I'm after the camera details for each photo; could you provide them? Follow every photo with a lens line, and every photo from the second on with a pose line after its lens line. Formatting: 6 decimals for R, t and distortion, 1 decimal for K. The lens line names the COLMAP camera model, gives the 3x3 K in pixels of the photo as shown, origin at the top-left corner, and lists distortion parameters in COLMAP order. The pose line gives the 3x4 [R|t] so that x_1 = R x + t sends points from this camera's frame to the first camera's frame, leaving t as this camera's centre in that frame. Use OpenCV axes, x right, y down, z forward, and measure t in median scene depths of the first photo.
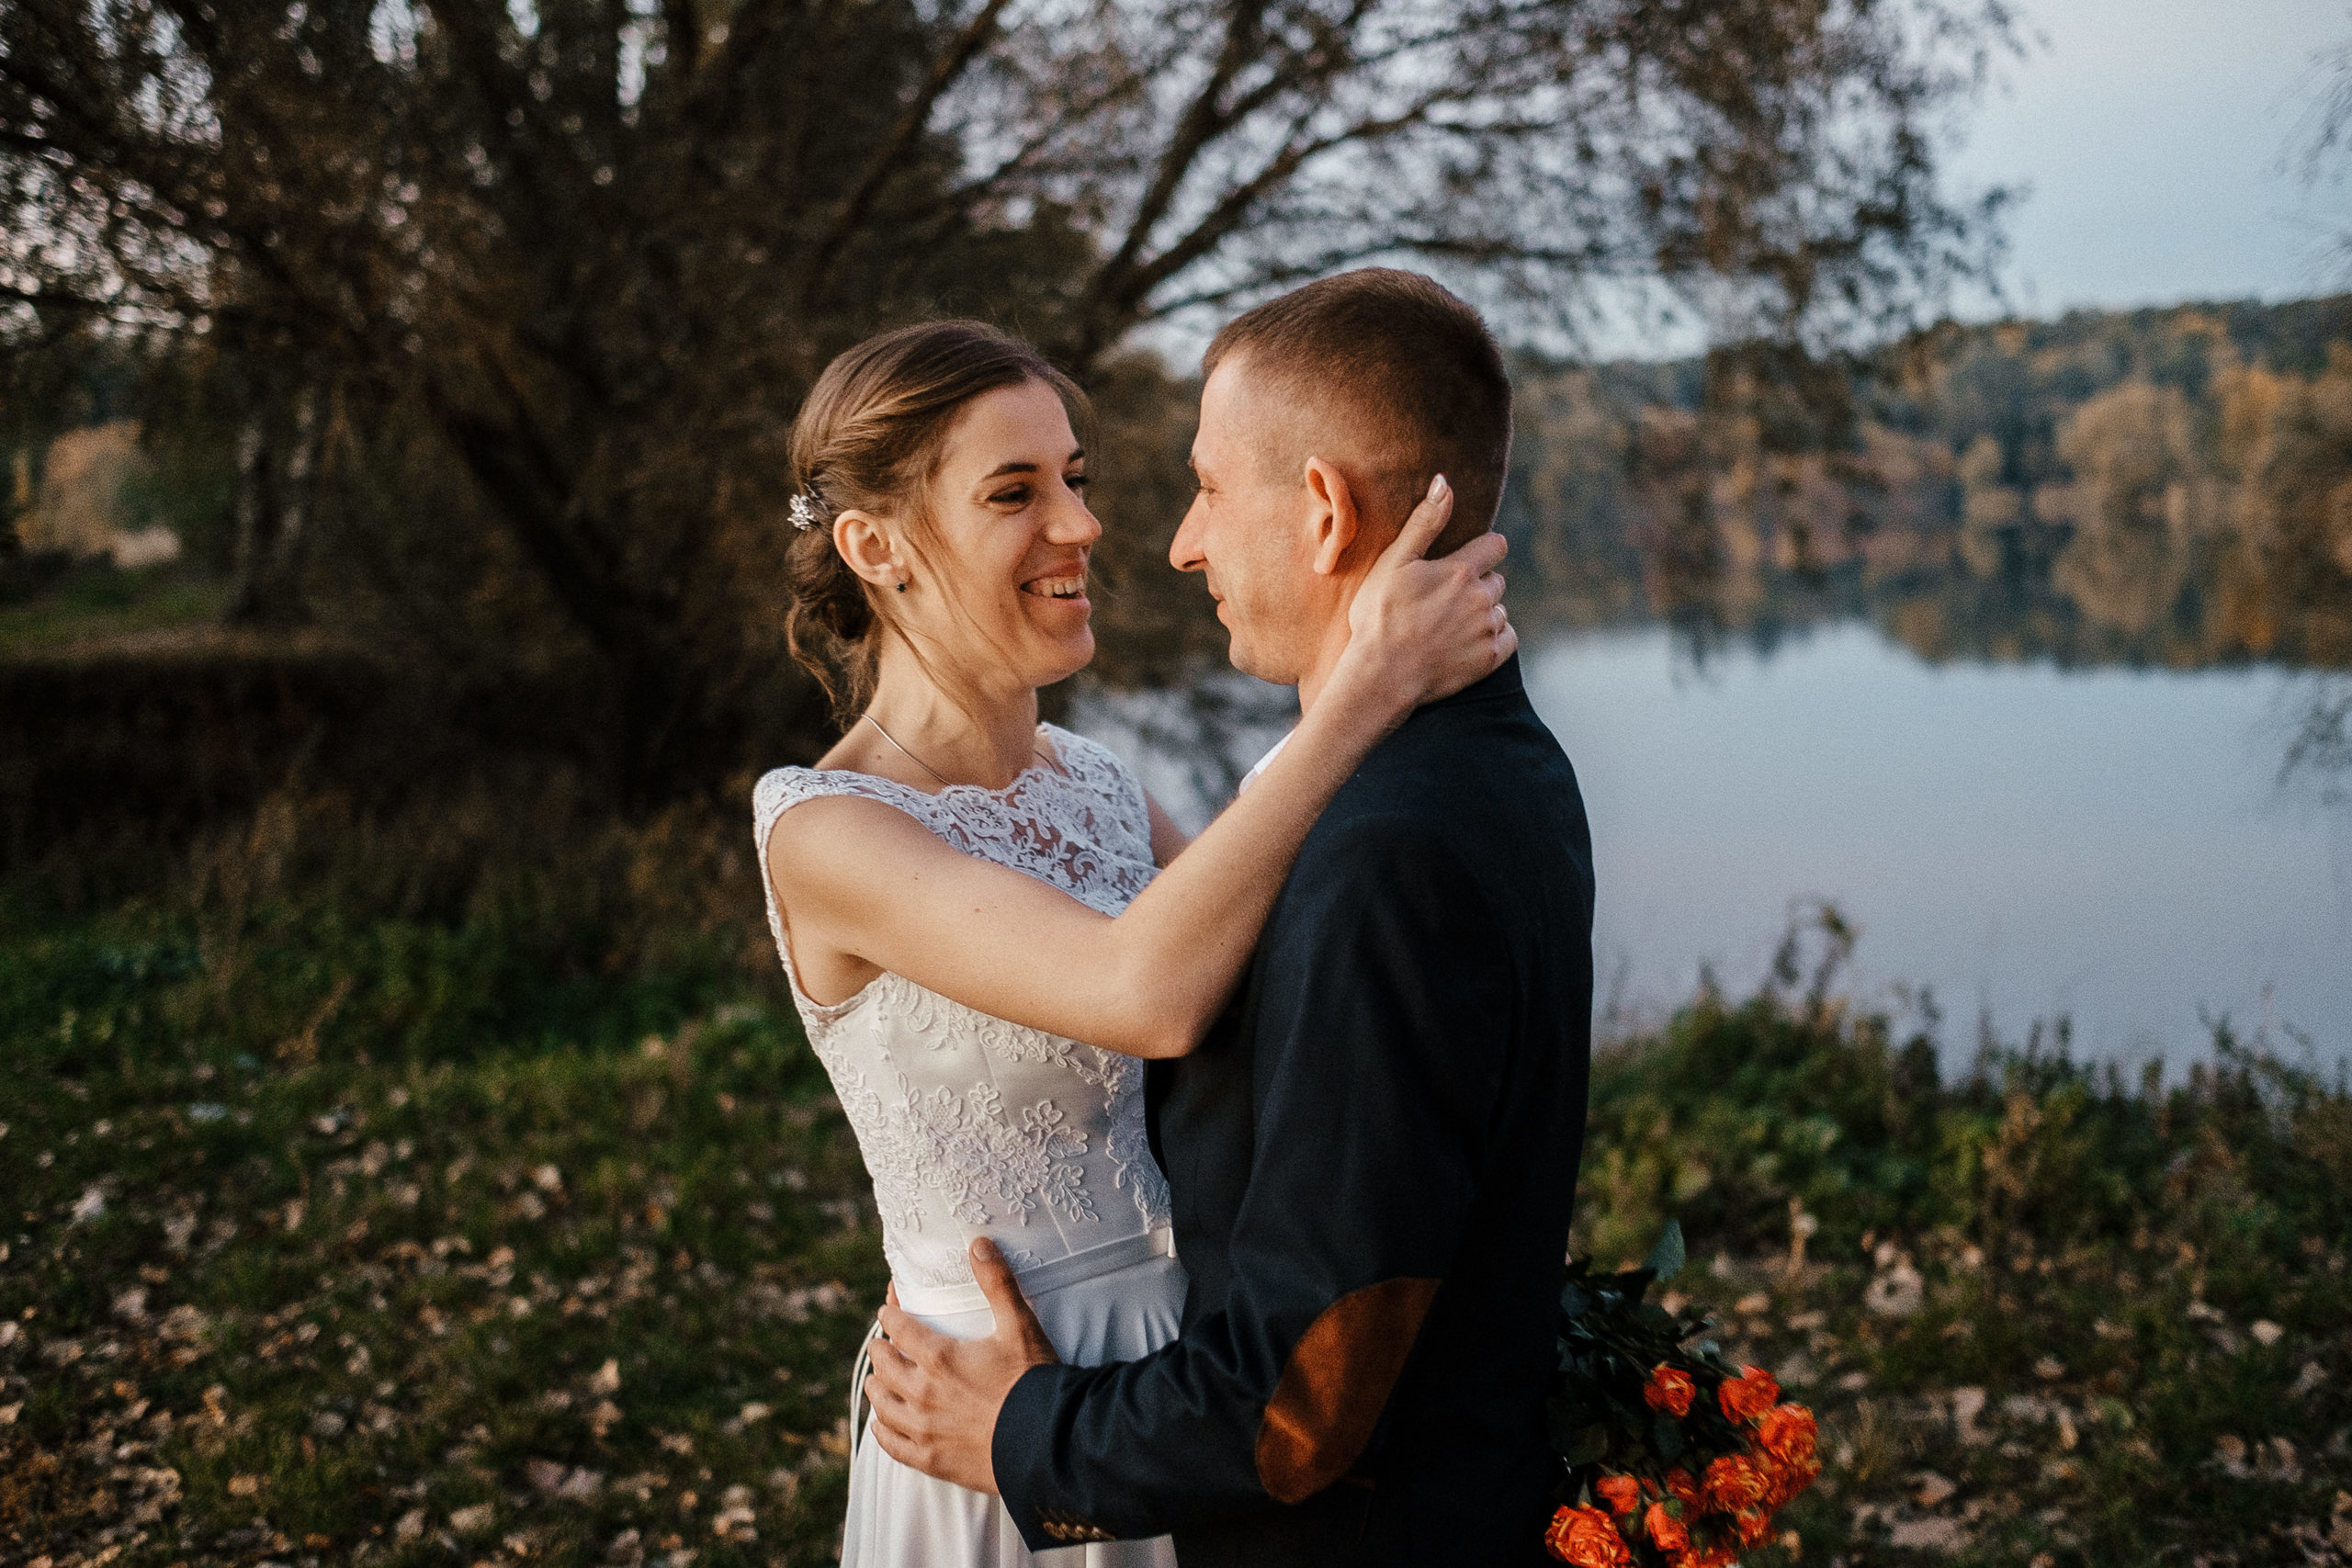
lens RADIAL K [[2394.4, 0, 1125.7], [0, 2394.4, 808.9], [0, 0, 1]] dist [-0.008473, 0.024440]
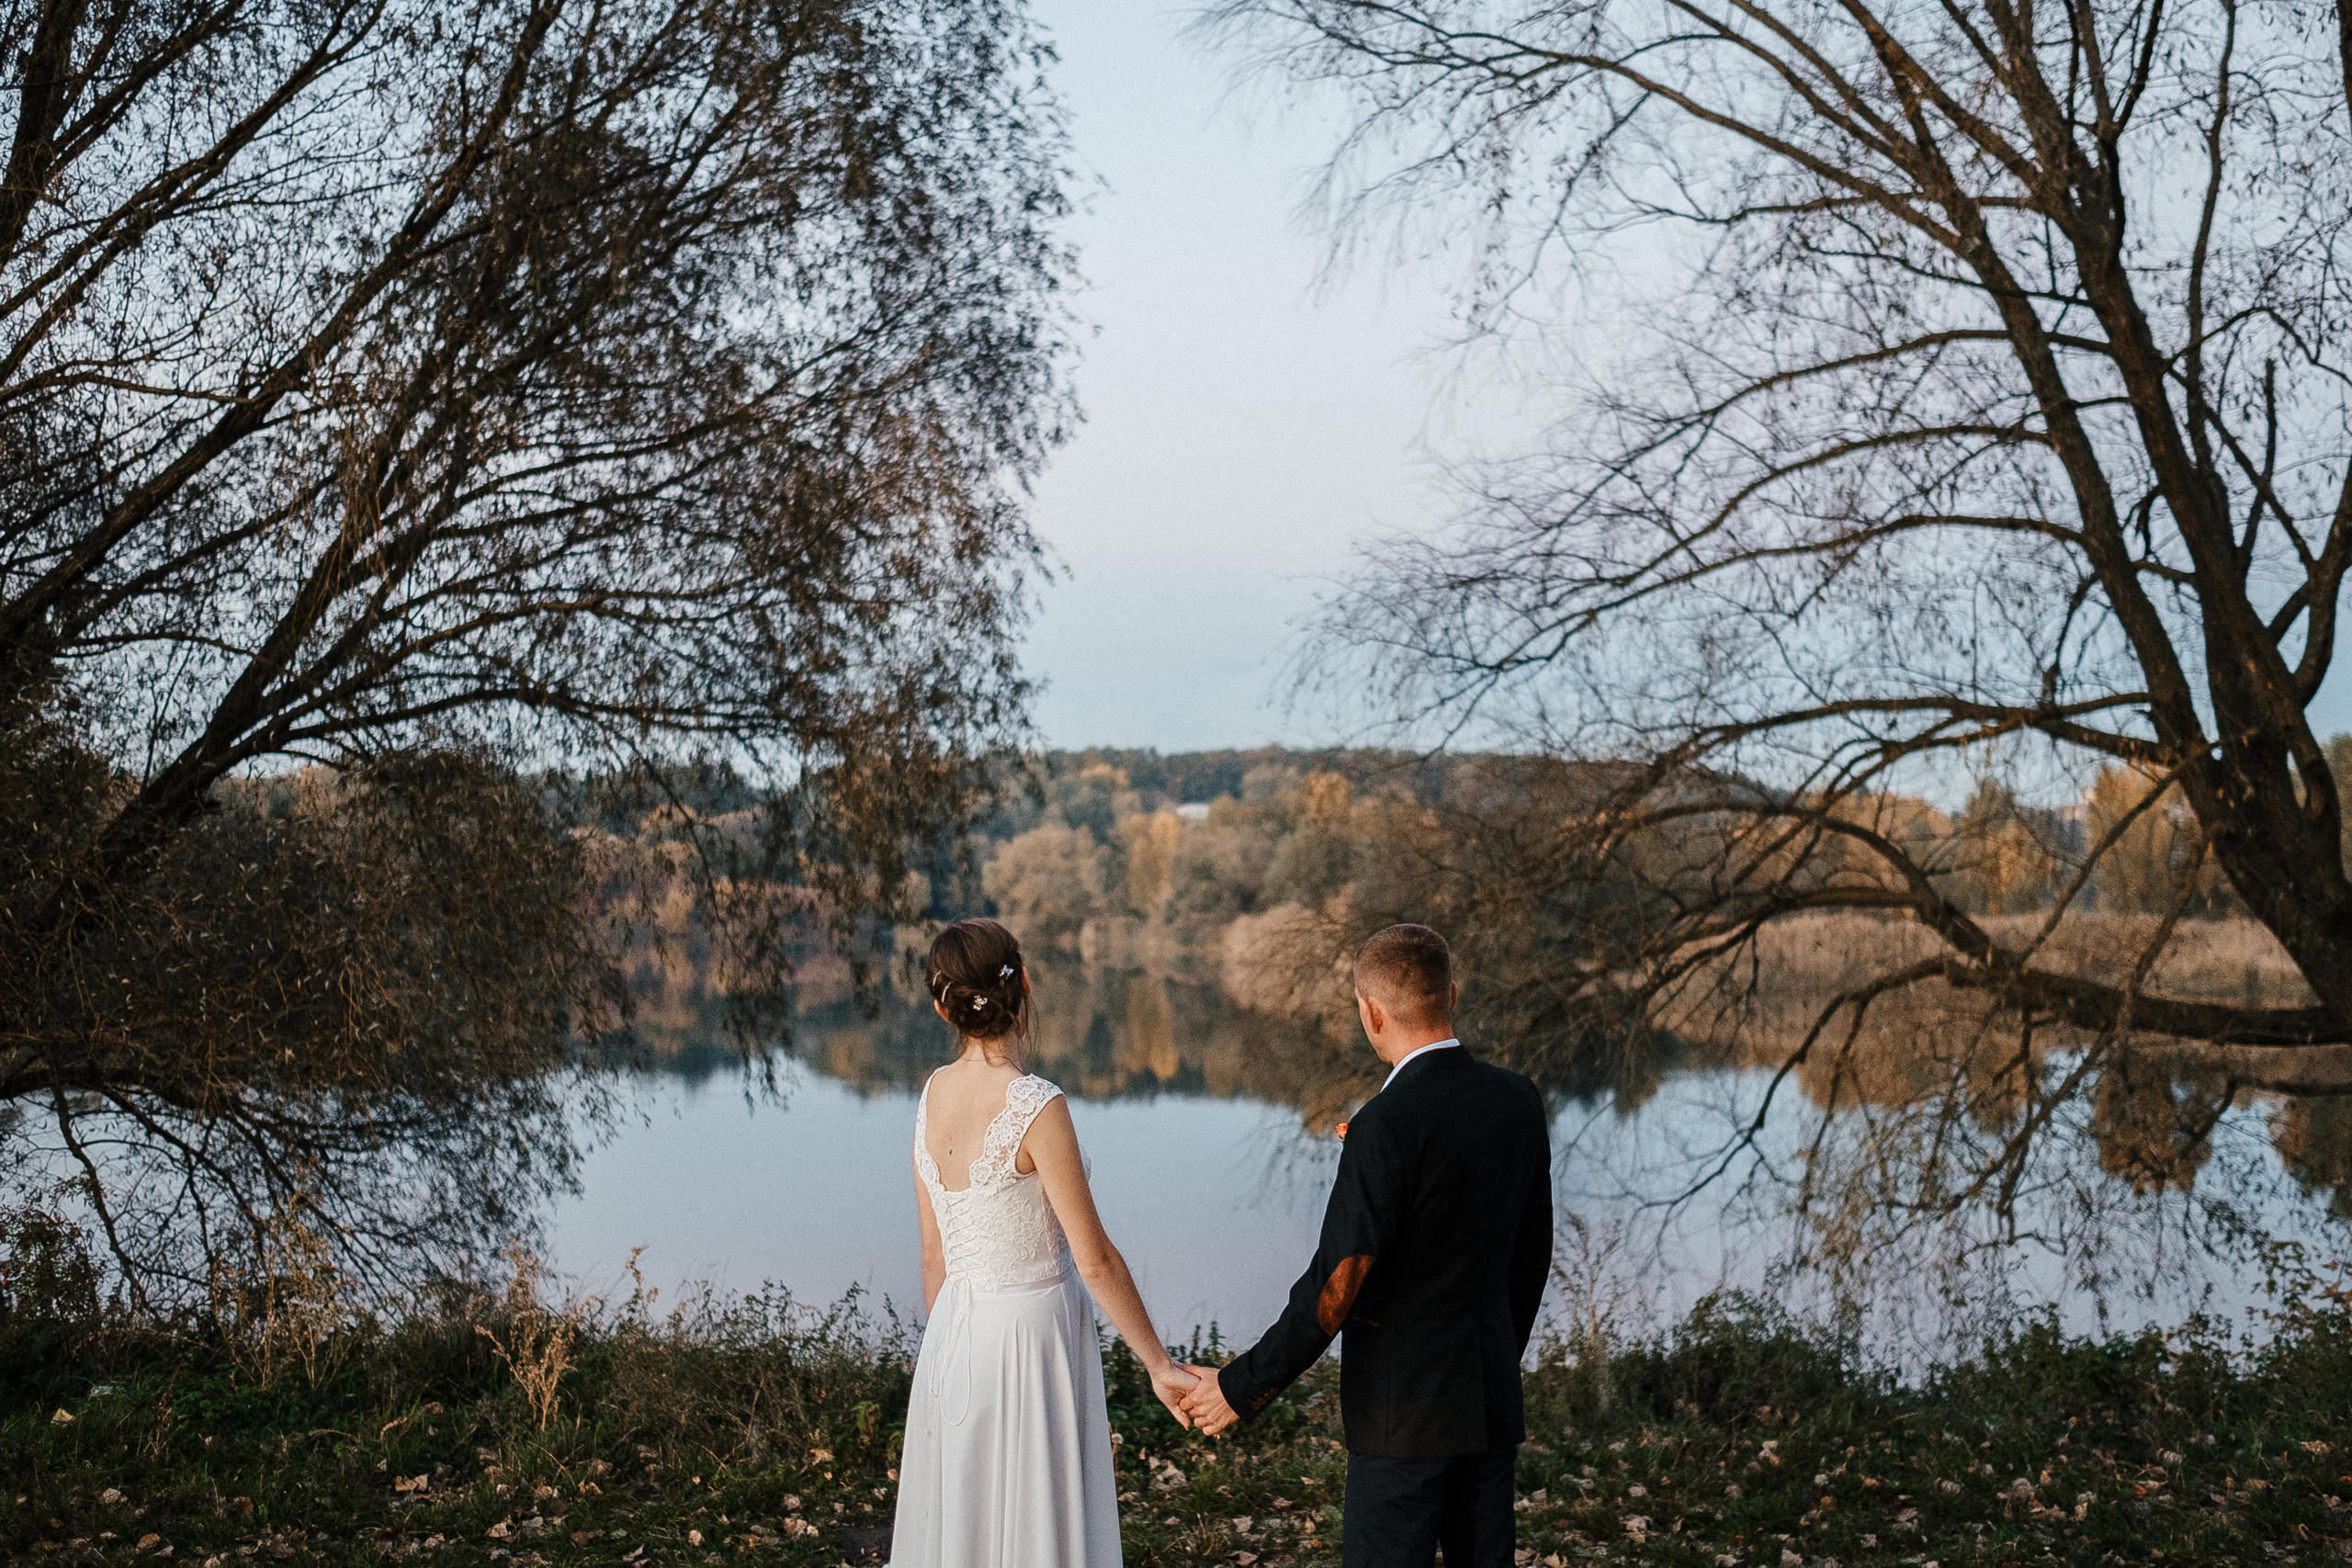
lens RADIAL K [[2534.1, 0, 1169.3], [0, 2534.1, 830.7], [0, 0, 1]] dist [-0.006213, 0.019816]
pose [[0.903085, 0.040969, 0.427502, -0.109739], [0.029742, 0.987083, -0.157426, 0.013815], [-0.428430, 0.154884, 0.890202, -0.141368]]
